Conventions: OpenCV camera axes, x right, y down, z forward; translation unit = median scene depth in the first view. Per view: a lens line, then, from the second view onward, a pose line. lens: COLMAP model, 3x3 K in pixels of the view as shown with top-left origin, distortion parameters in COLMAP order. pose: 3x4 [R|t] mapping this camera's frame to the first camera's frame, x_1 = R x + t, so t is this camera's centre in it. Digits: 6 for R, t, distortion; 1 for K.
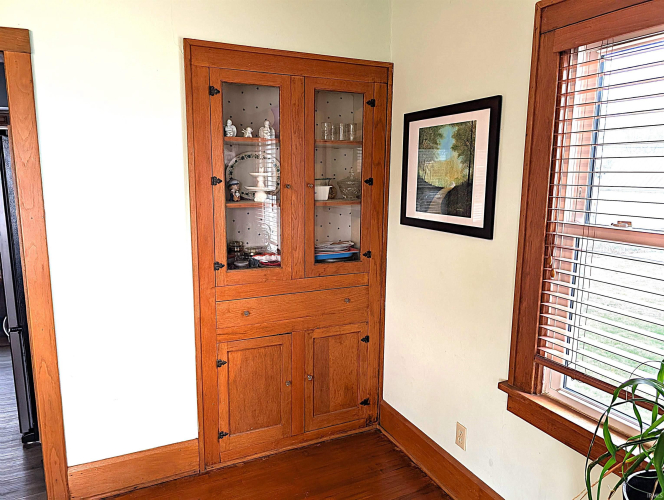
lens RADIAL K [[474.1, 0, 331.0], [0, 474.1, 250.0], [0, 0, 1]] dist [0.020393, -0.019358]
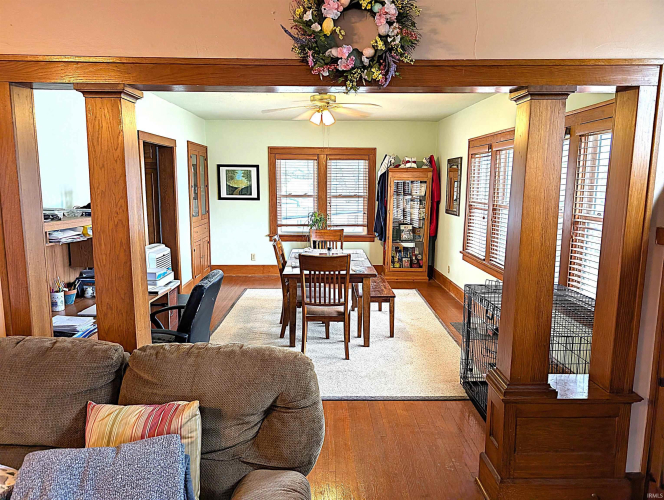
lens RADIAL K [[474.1, 0, 331.4], [0, 474.1, 250.6], [0, 0, 1]] dist [0.020393, -0.019358]
pose [[0.413000, -0.132354, 0.901062, -2.961099], [0.137758, 0.987078, 0.081848, 0.146977], [-0.900252, 0.090325, 0.425896, -1.161293]]
